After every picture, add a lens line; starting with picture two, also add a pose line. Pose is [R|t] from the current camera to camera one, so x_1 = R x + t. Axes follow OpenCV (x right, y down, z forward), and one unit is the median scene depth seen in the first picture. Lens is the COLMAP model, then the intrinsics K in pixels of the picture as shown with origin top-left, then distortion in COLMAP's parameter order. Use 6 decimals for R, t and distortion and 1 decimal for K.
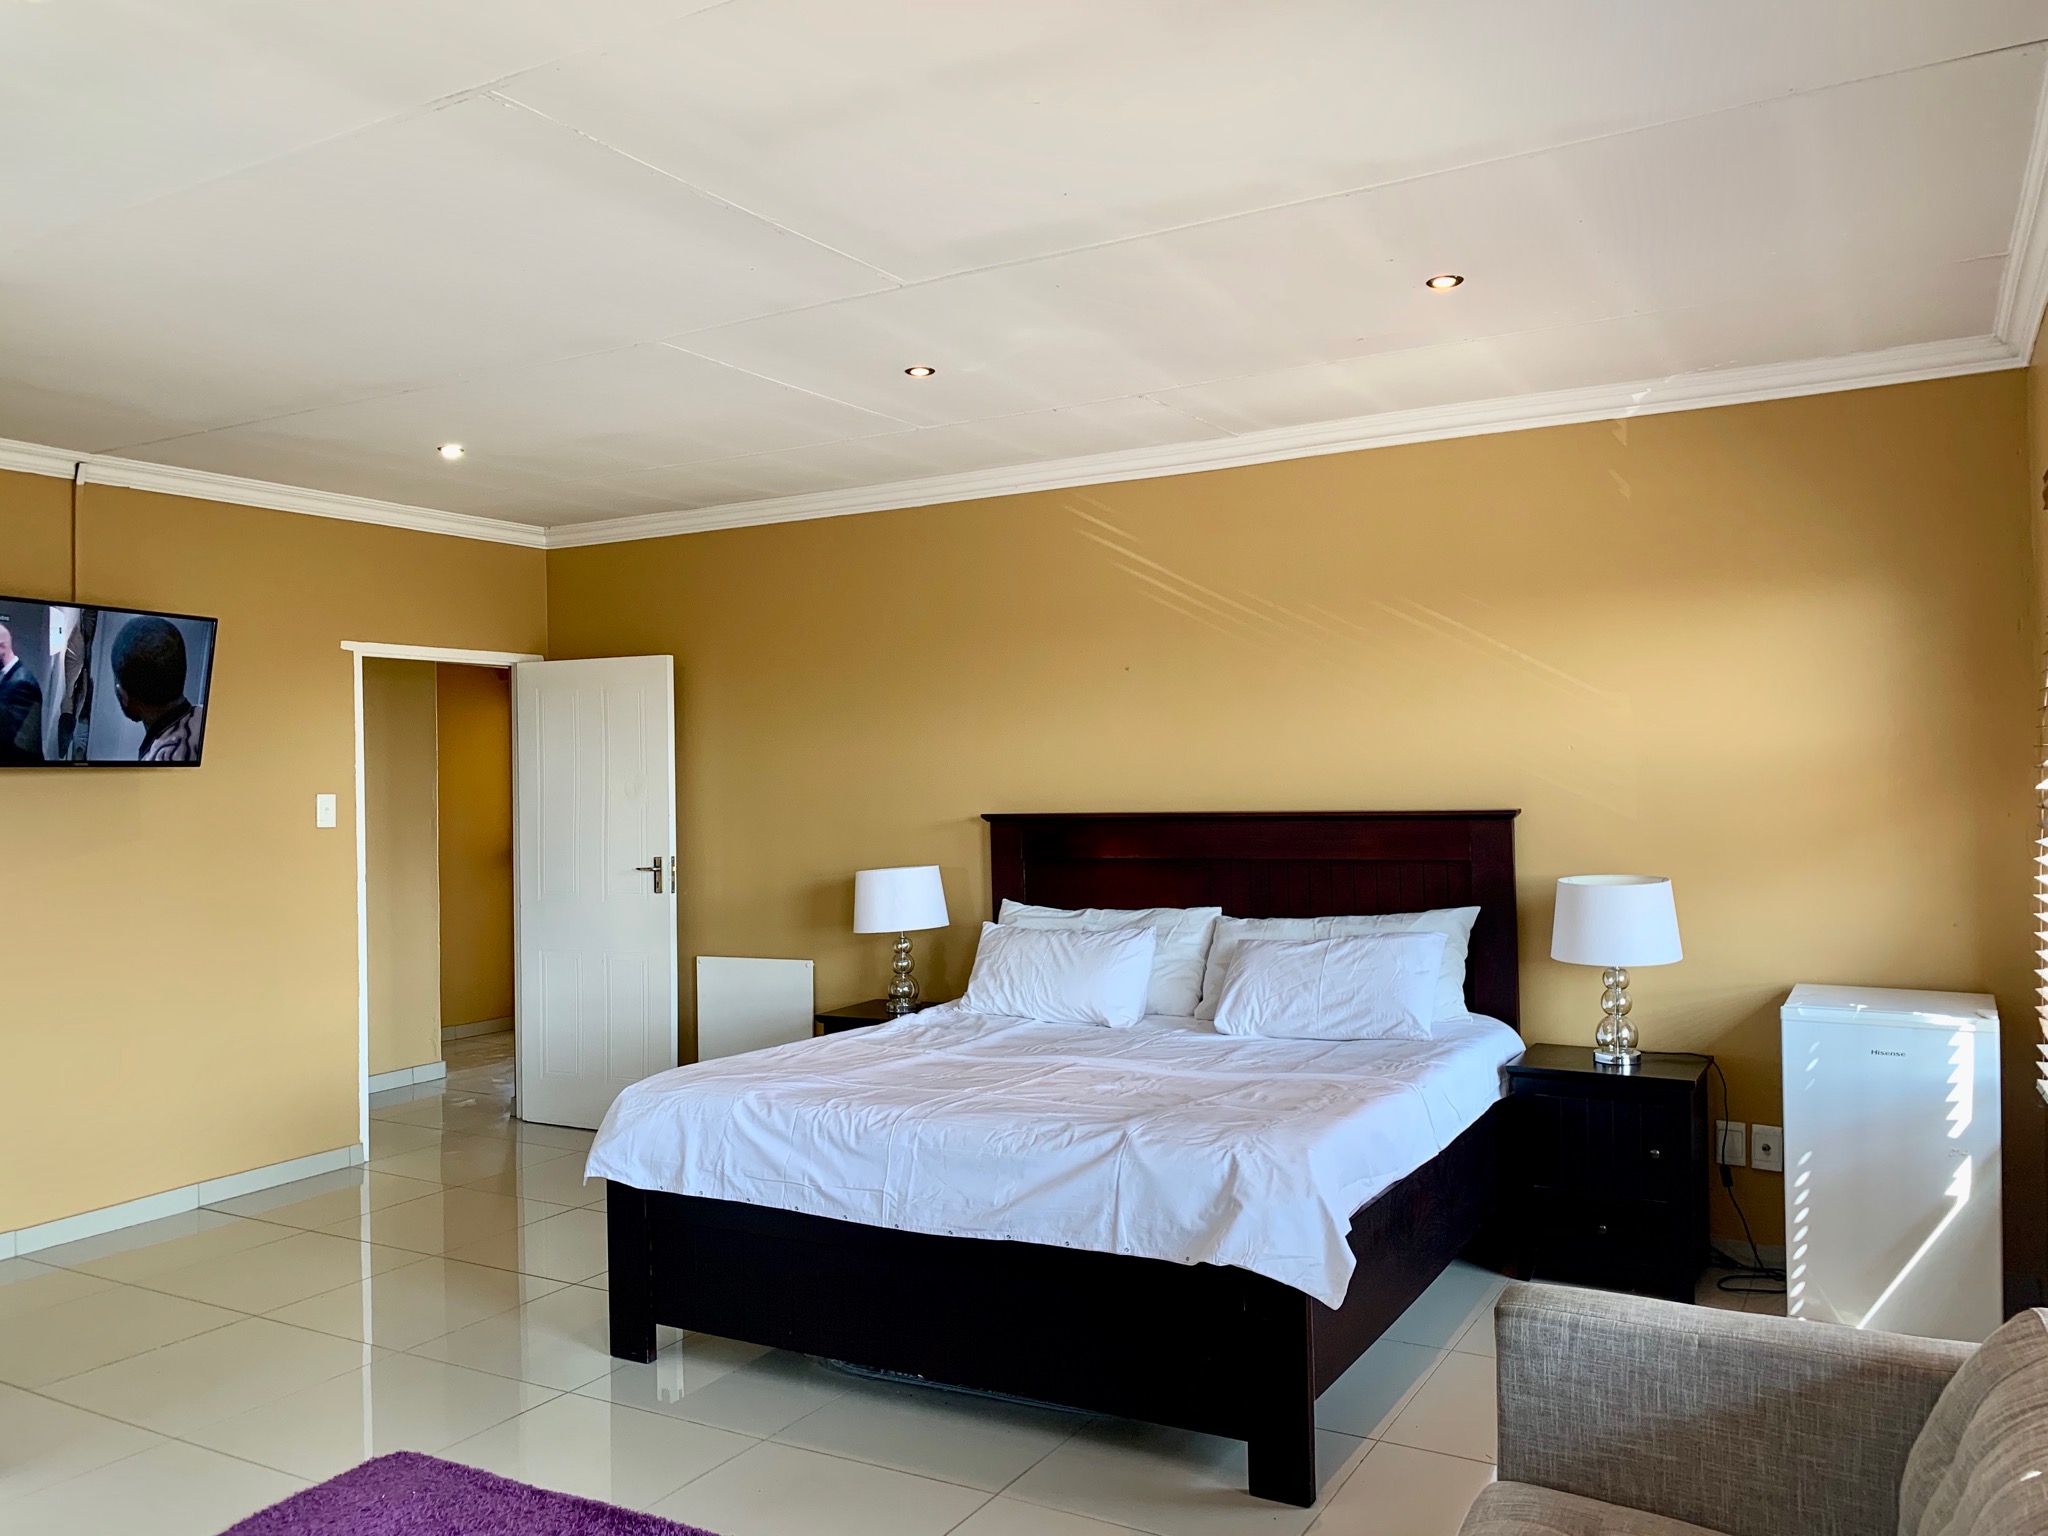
lens RADIAL K [[1569.3, 0, 1025.0], [0, 1569.3, 761.7], [0, 0, 1]] dist [0.065644, -0.065342]
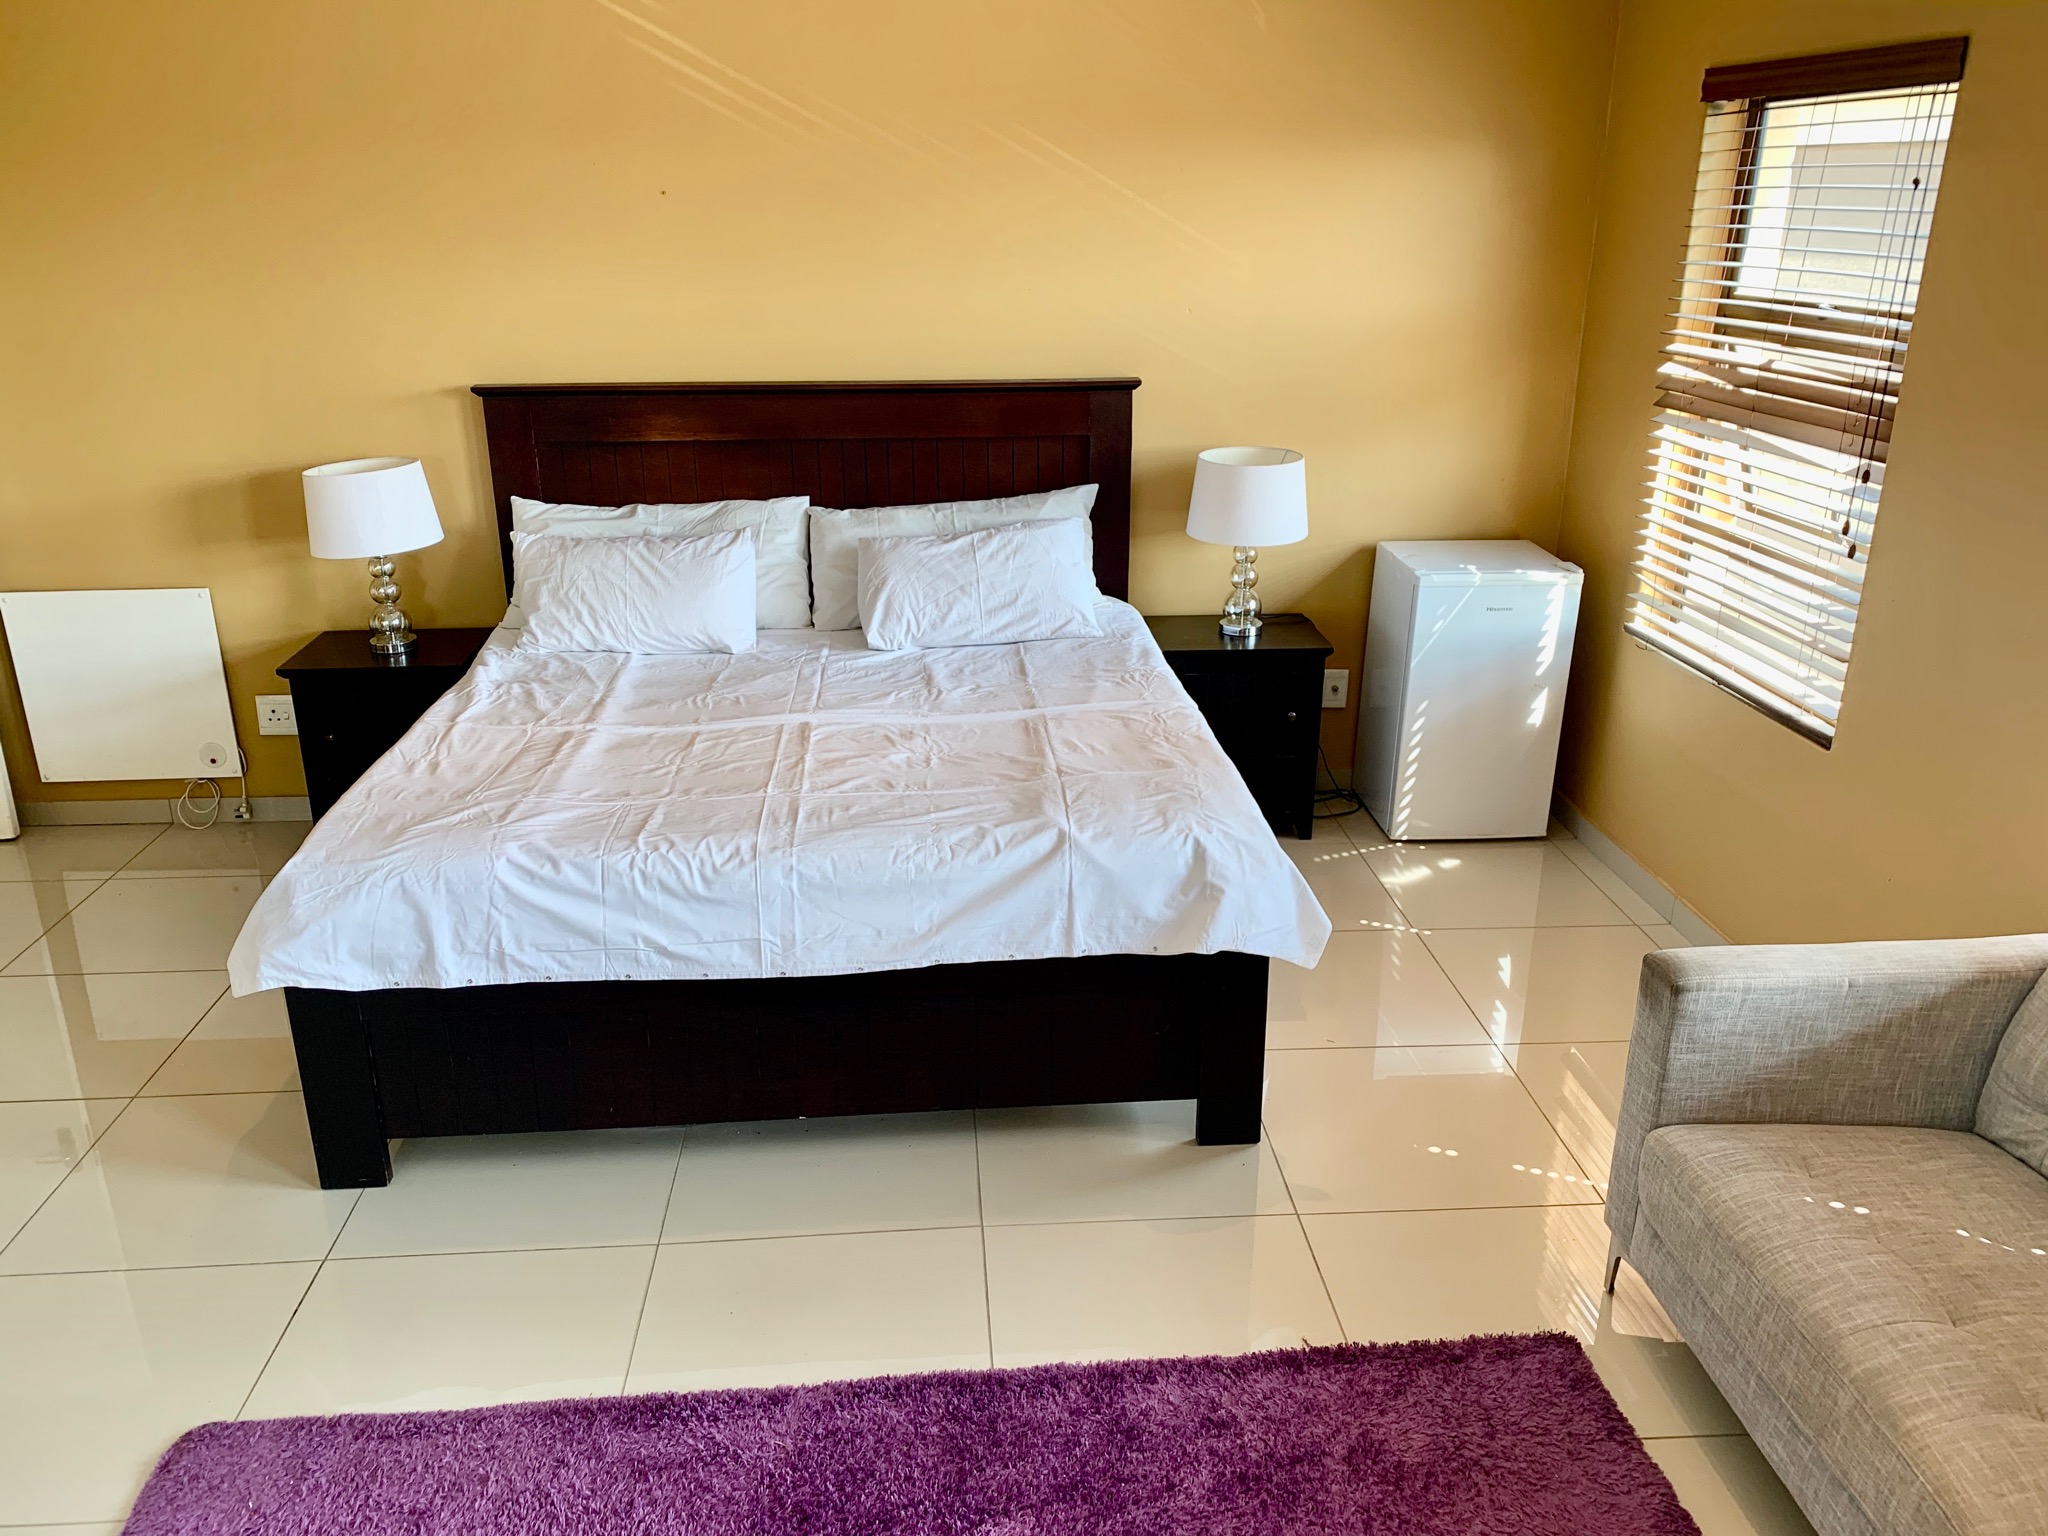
lens RADIAL K [[1569.3, 0, 1024.7], [0, 1569.3, 774.8], [0, 0, 1]] dist [0.065644, -0.065342]
pose [[0.830140, -0.174206, 0.529642, -0.351466], [-0.019415, 0.940328, 0.339715, -0.081351], [-0.557217, -0.292294, 0.777221, 0.271887]]
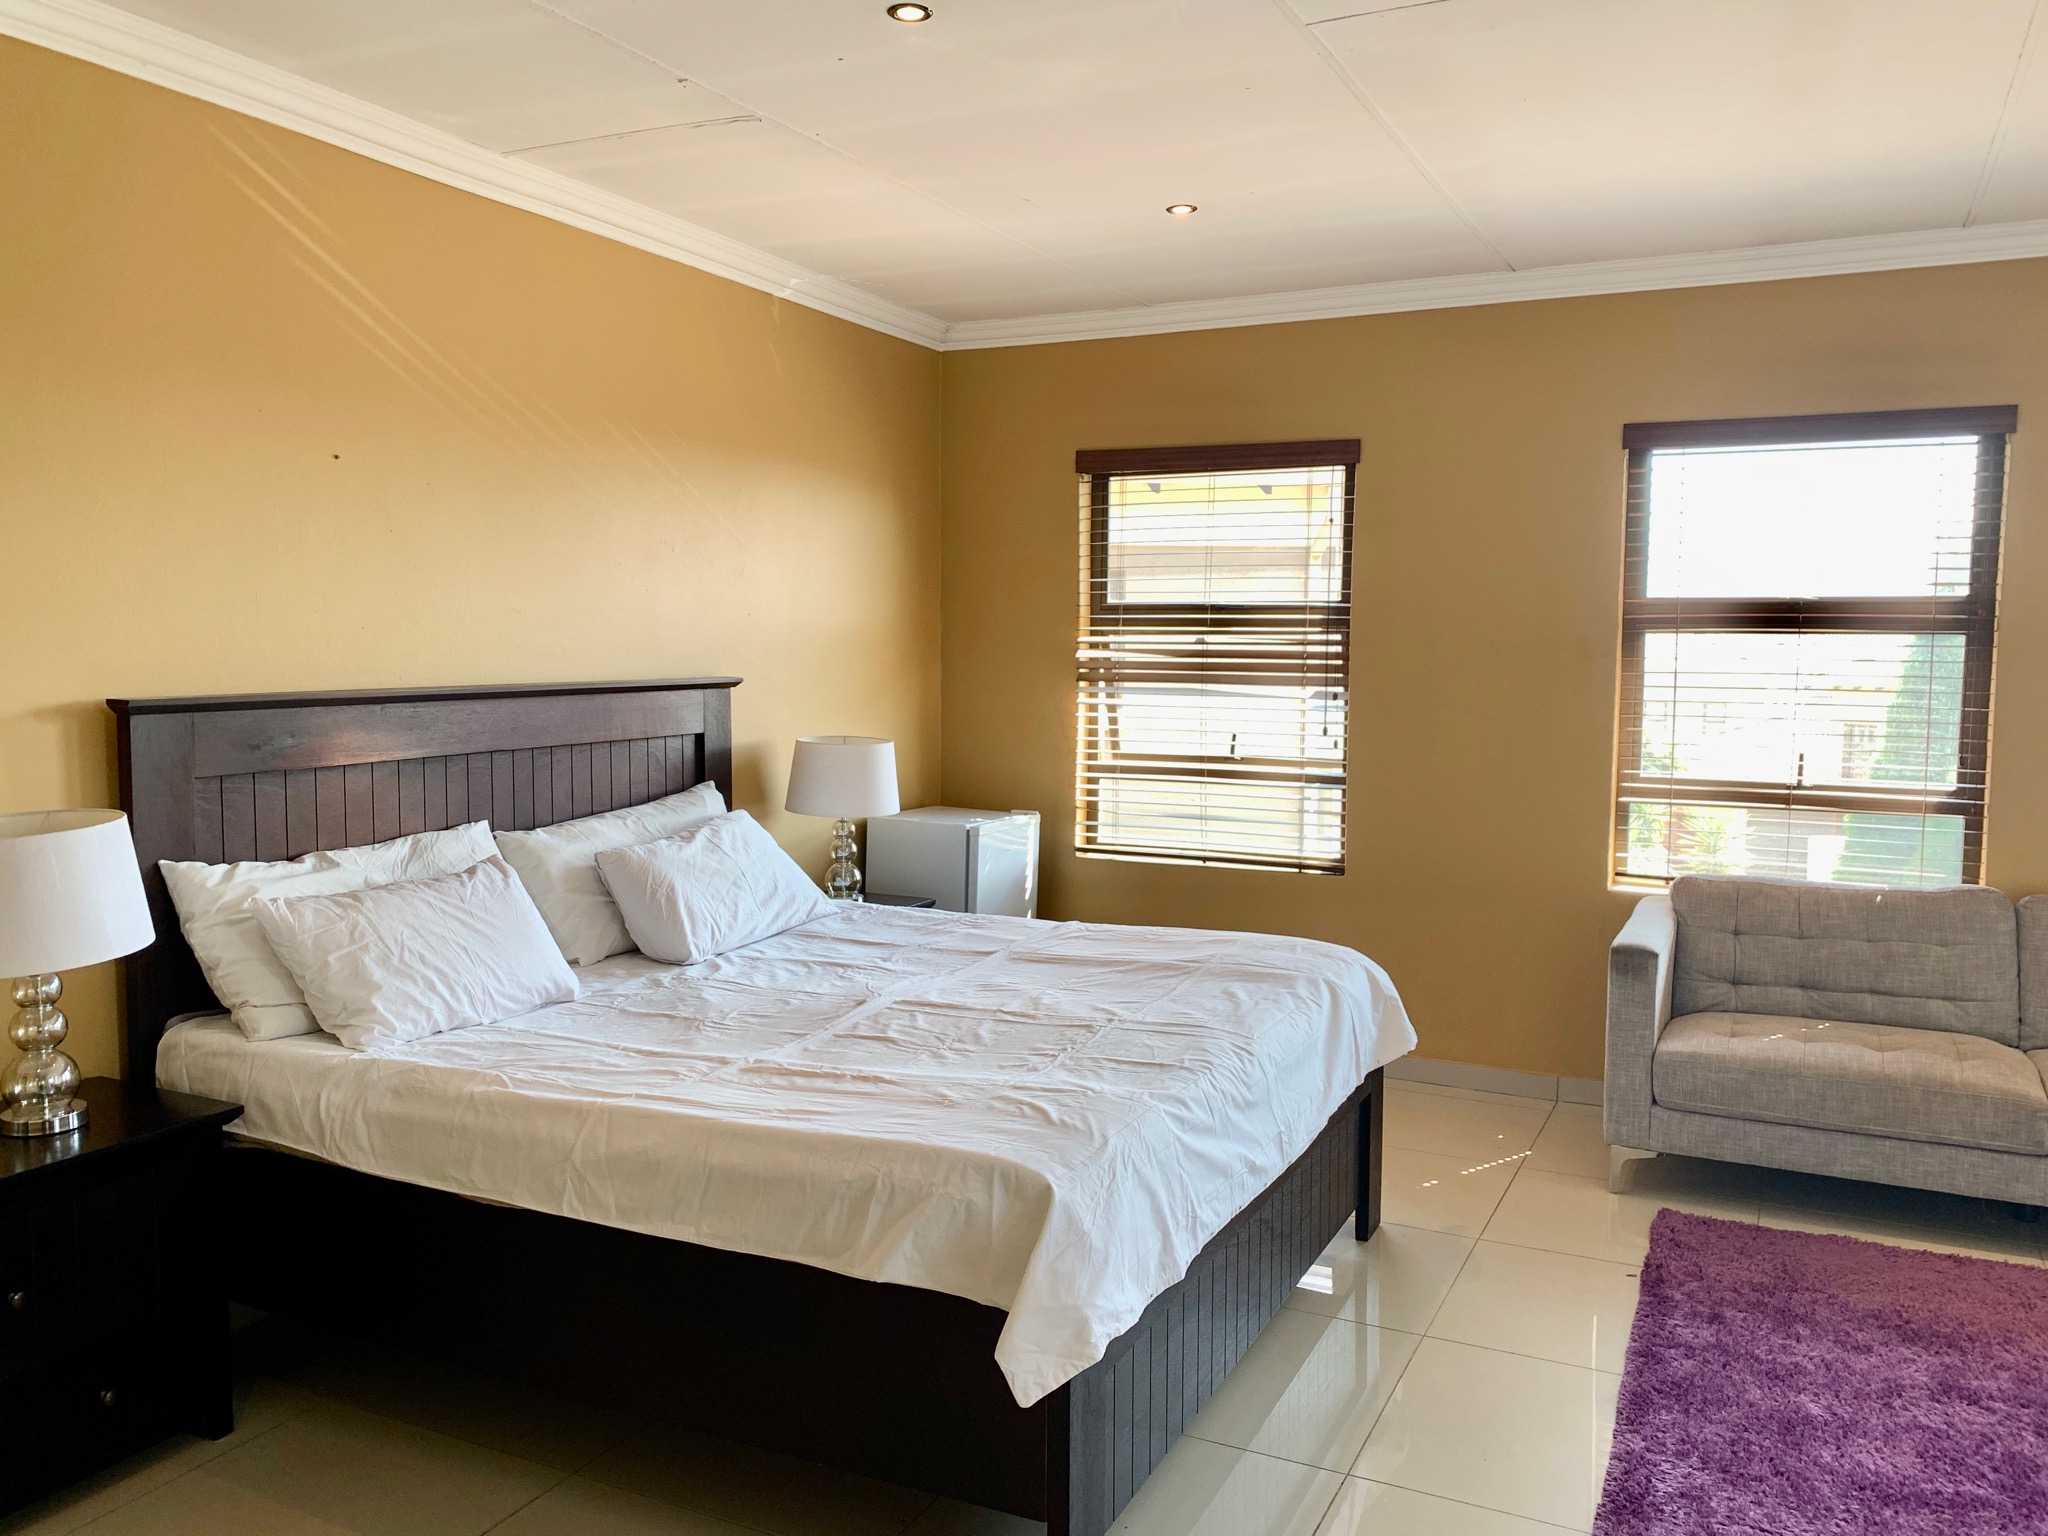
lens RADIAL K [[1569.3, 0, 1024.2], [0, 1569.3, 771.9], [0, 0, 1]] dist [0.065644, -0.065342]
pose [[-0.061384, -0.068413, 0.995767, -0.799804], [-0.014443, 0.997605, 0.067649, 0.024258], [-0.998010, -0.010230, -0.062225, 1.055444]]
